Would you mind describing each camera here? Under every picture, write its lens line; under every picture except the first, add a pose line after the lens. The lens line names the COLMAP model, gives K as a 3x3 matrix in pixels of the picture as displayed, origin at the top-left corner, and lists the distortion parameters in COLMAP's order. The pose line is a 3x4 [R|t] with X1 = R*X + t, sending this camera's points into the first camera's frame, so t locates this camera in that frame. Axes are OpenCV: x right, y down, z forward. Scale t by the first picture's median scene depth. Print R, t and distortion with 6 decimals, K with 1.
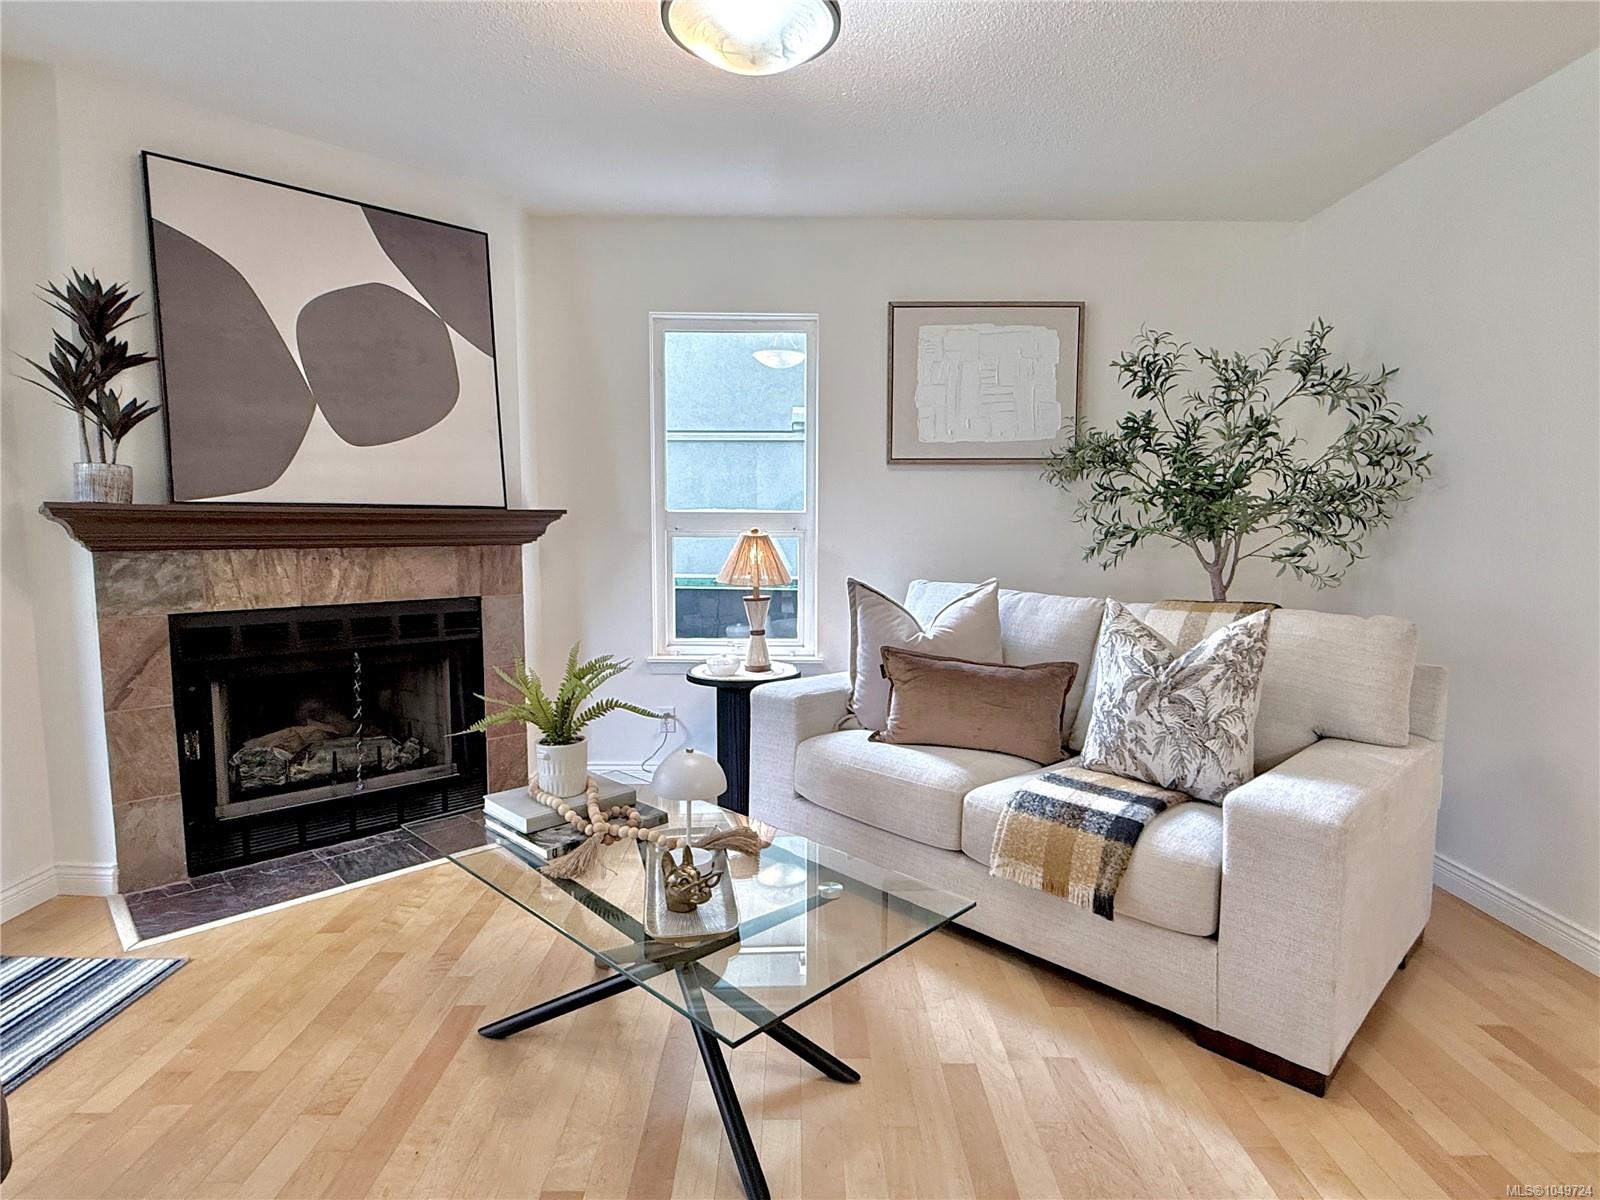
lens RADIAL K [[857.7, 0, 800.0], [0, 857.7, 600.0], [0, 0, 1]] dist [-0.000646, 0.000260]
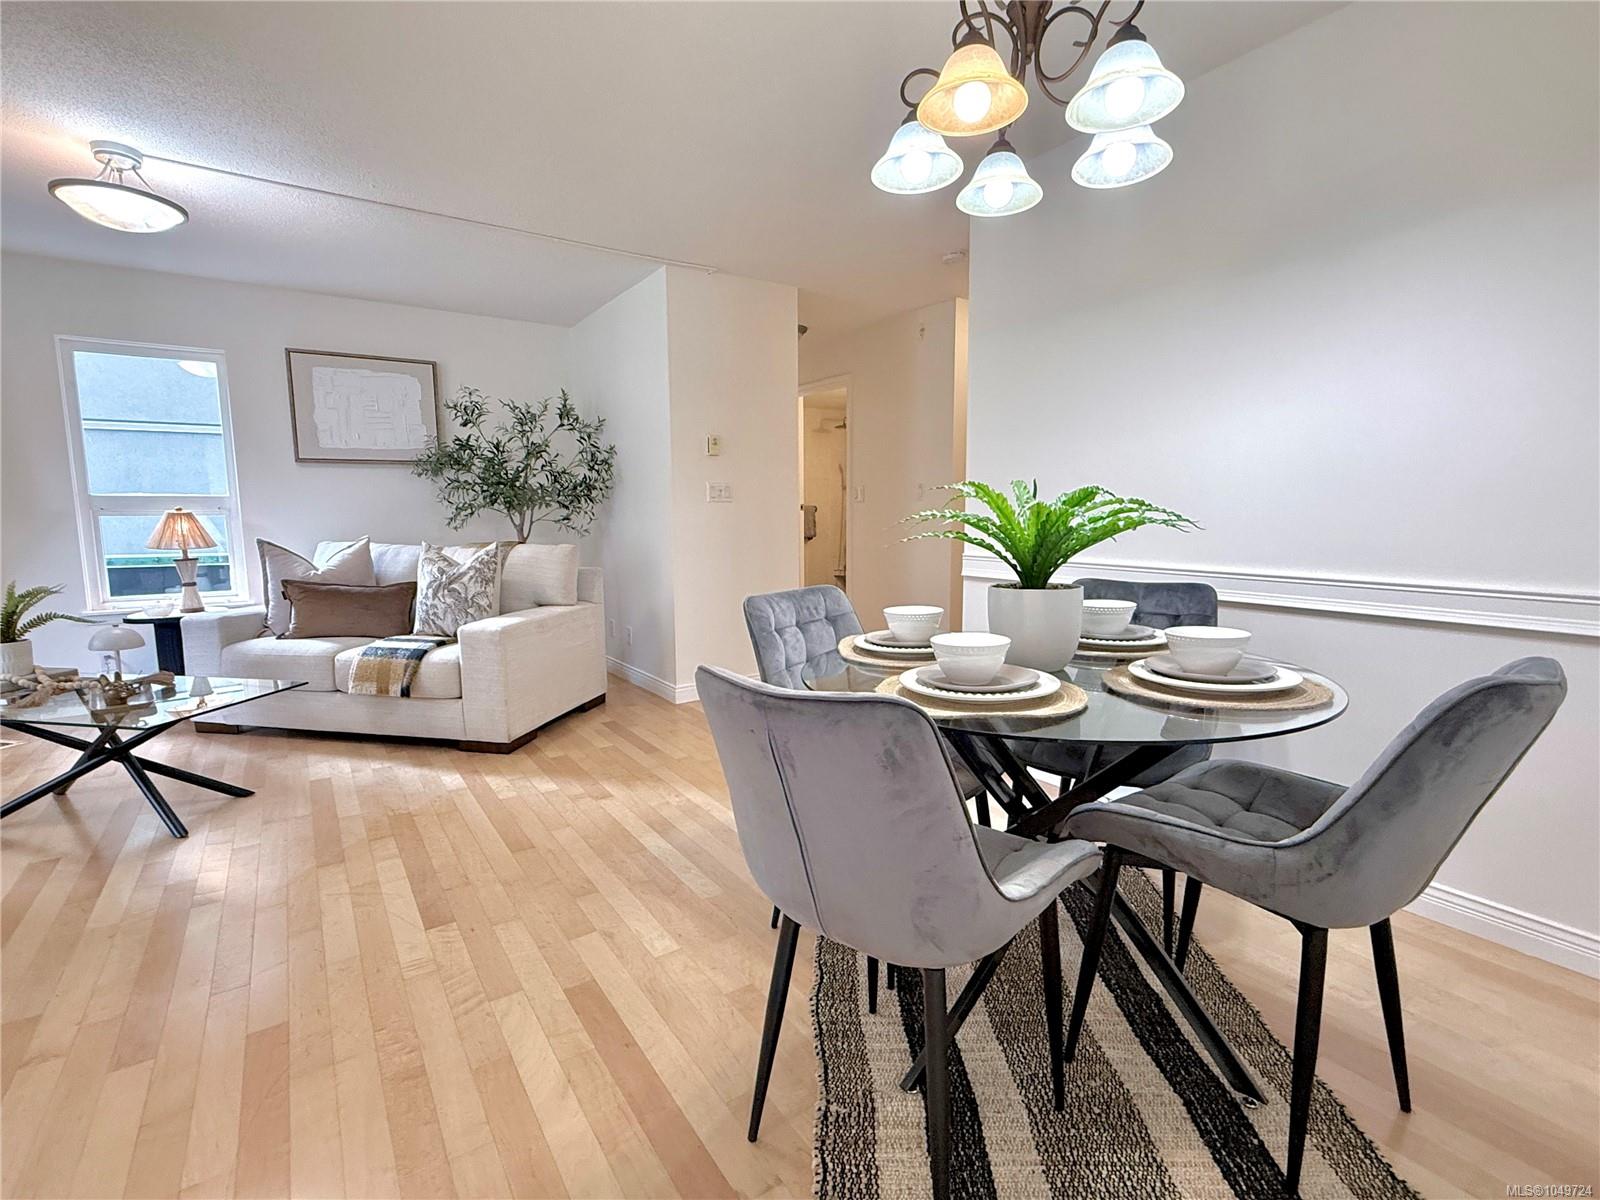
lens RADIAL K [[754.4, 0, 800.0], [0, 754.4, 600.0], [0, 0, 1]] dist [0.002539, -0.000452]
pose [[0.831146, -0.075384, 0.550920, 0.119091], [0.061216, 0.997150, 0.044091, 0.088000], [-0.552674, -0.002921, 0.833392, -0.678353]]
